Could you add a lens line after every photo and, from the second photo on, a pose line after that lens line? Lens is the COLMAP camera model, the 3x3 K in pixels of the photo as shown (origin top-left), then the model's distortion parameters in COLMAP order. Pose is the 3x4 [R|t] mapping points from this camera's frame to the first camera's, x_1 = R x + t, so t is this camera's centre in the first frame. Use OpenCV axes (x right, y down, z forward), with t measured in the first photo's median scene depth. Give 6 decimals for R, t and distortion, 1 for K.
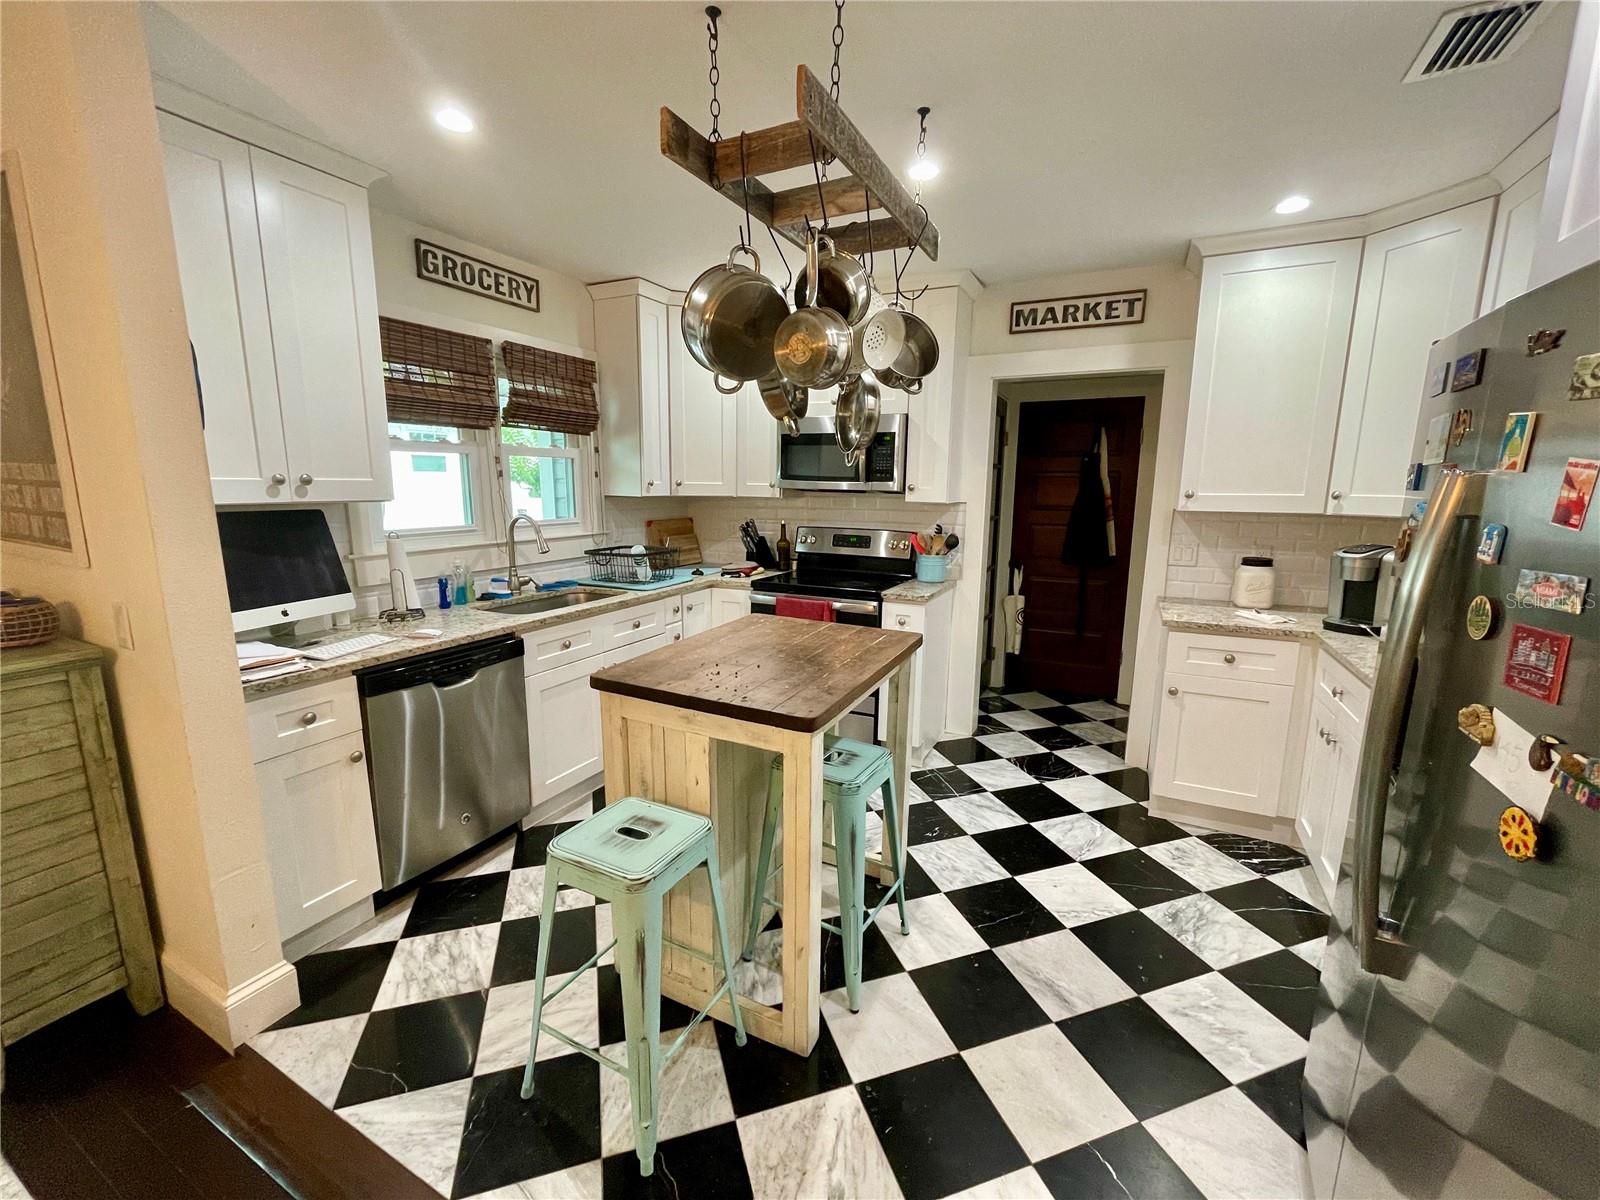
lens RADIAL K [[648.9, 0, 807.9], [0, 648.9, 599.4], [0, 0, 1]] dist [-0.002333, 0.000398]
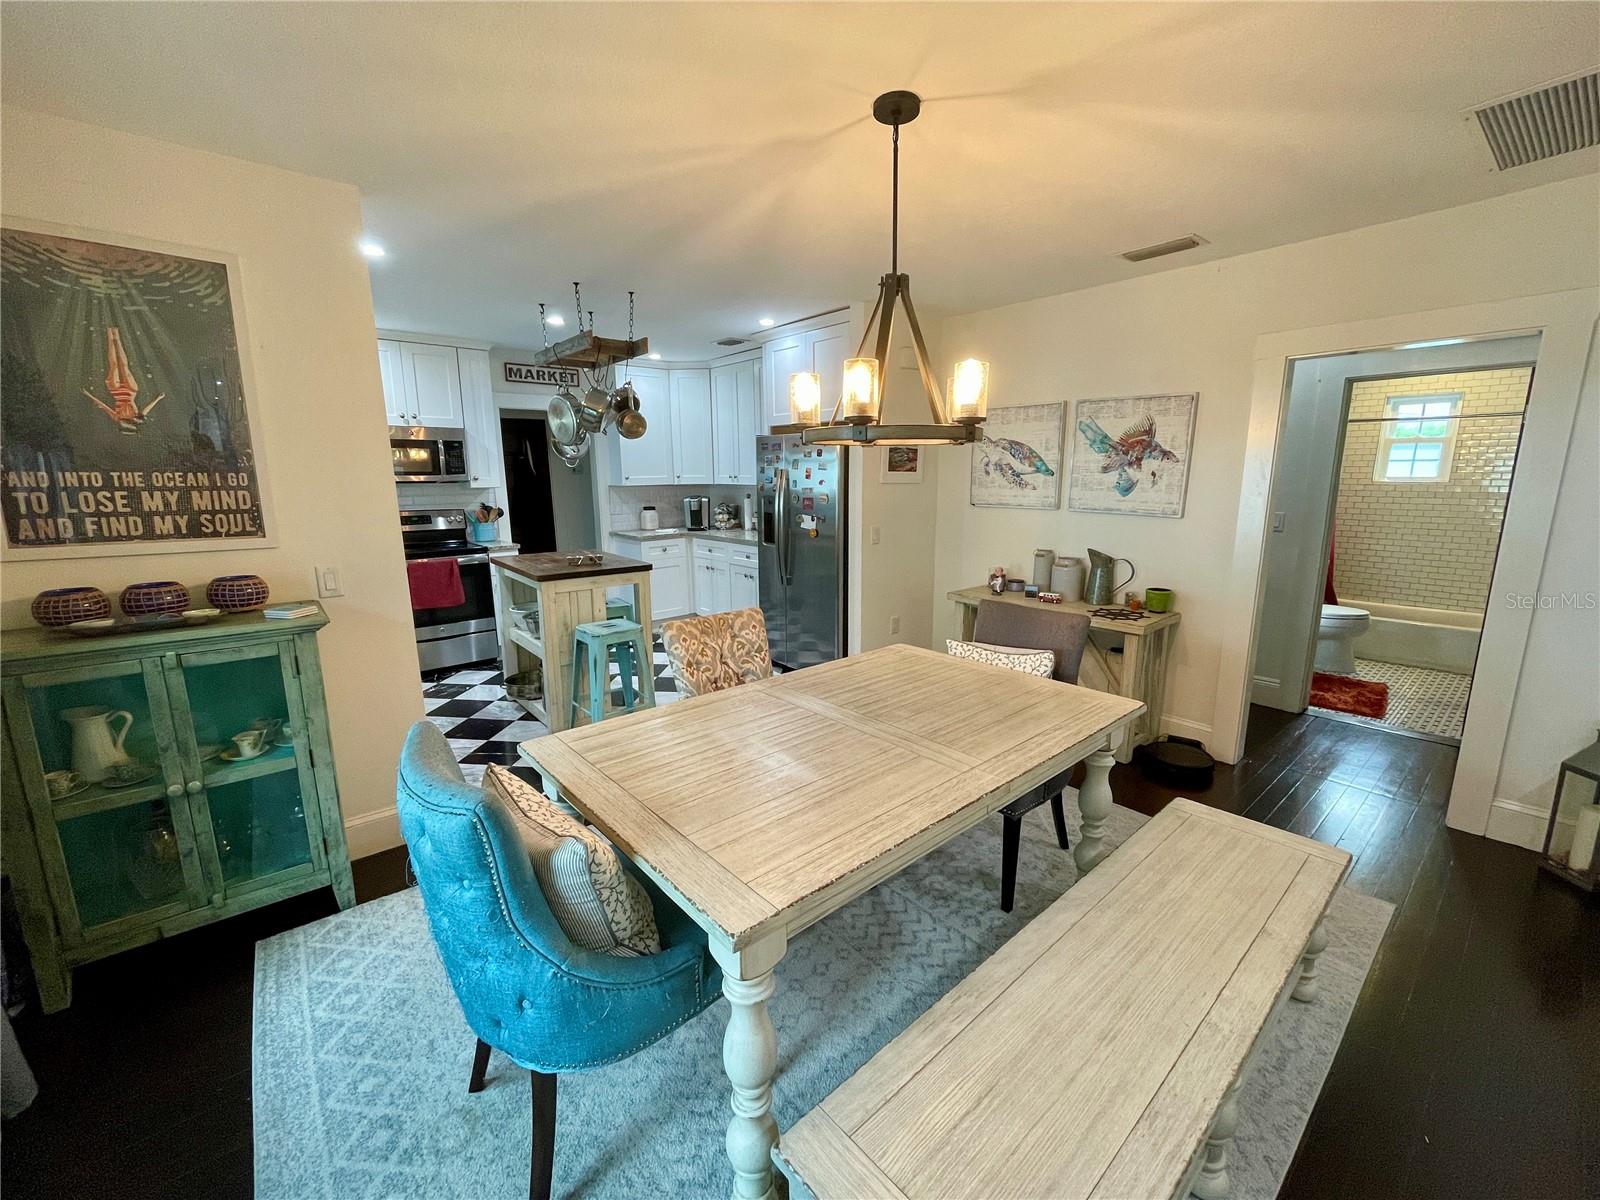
lens RADIAL K [[648.9, 0, 810.2], [0, 648.9, 597.1], [0, 0, 1]] dist [-0.002333, 0.000398]
pose [[0.394112, -0.189238, 0.899369, -1.157716], [0.175769, 0.976029, 0.128345, 0.049048], [-0.902098, 0.107499, 0.417927, -0.364474]]
